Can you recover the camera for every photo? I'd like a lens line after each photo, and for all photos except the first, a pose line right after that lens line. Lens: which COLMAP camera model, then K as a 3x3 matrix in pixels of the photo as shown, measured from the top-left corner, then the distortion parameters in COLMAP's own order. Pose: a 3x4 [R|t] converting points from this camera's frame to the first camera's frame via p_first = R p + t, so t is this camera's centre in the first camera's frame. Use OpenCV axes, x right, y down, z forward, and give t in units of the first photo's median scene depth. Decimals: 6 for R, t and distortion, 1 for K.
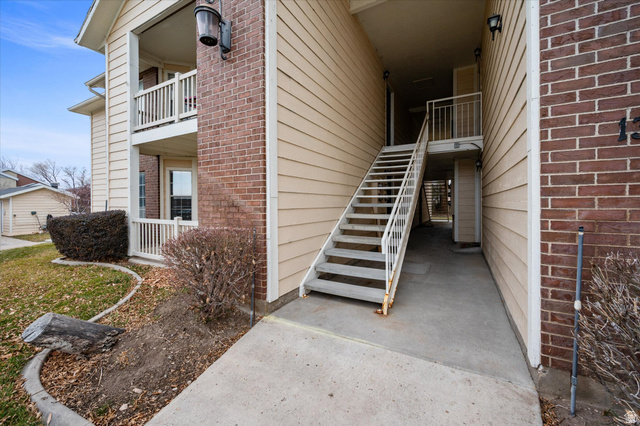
lens RADIAL K [[260.8, 0, 321.3], [0, 260.8, 207.7], [0, 0, 1]] dist [-0.001130, -0.000294]
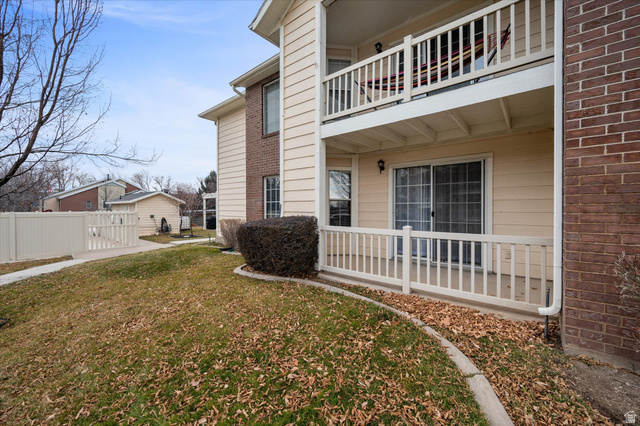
lens RADIAL K [[259.6, 0, 320.0], [0, 259.6, 213.0], [0, 0, 1]] dist [0.000171, -0.000081]
pose [[0.980284, 0.008742, -0.197398, -0.566693], [-0.008844, 0.999961, 0.000363, -0.000168], [0.197394, 0.001390, 0.980323, 0.182139]]
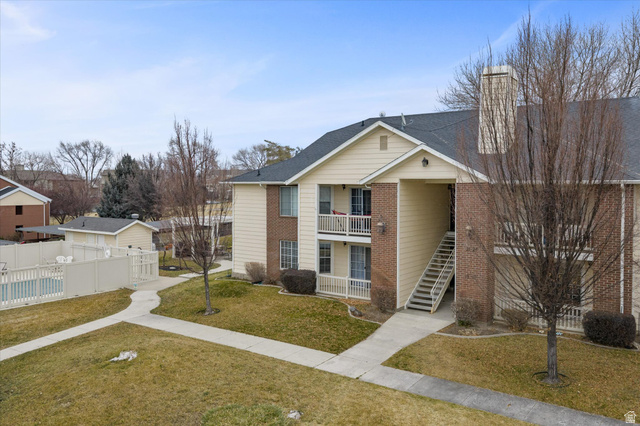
lens RADIAL K [[530.6, 0, 320.0], [0, 530.6, 213.0], [0, 0, 1]] dist [0.001144, -0.001646]
pose [[0.991542, 0.009770, -0.129421, -0.166256], [-0.004969, 0.999289, 0.037368, -0.603227], [0.129694, -0.036408, 0.990885, -3.148130]]
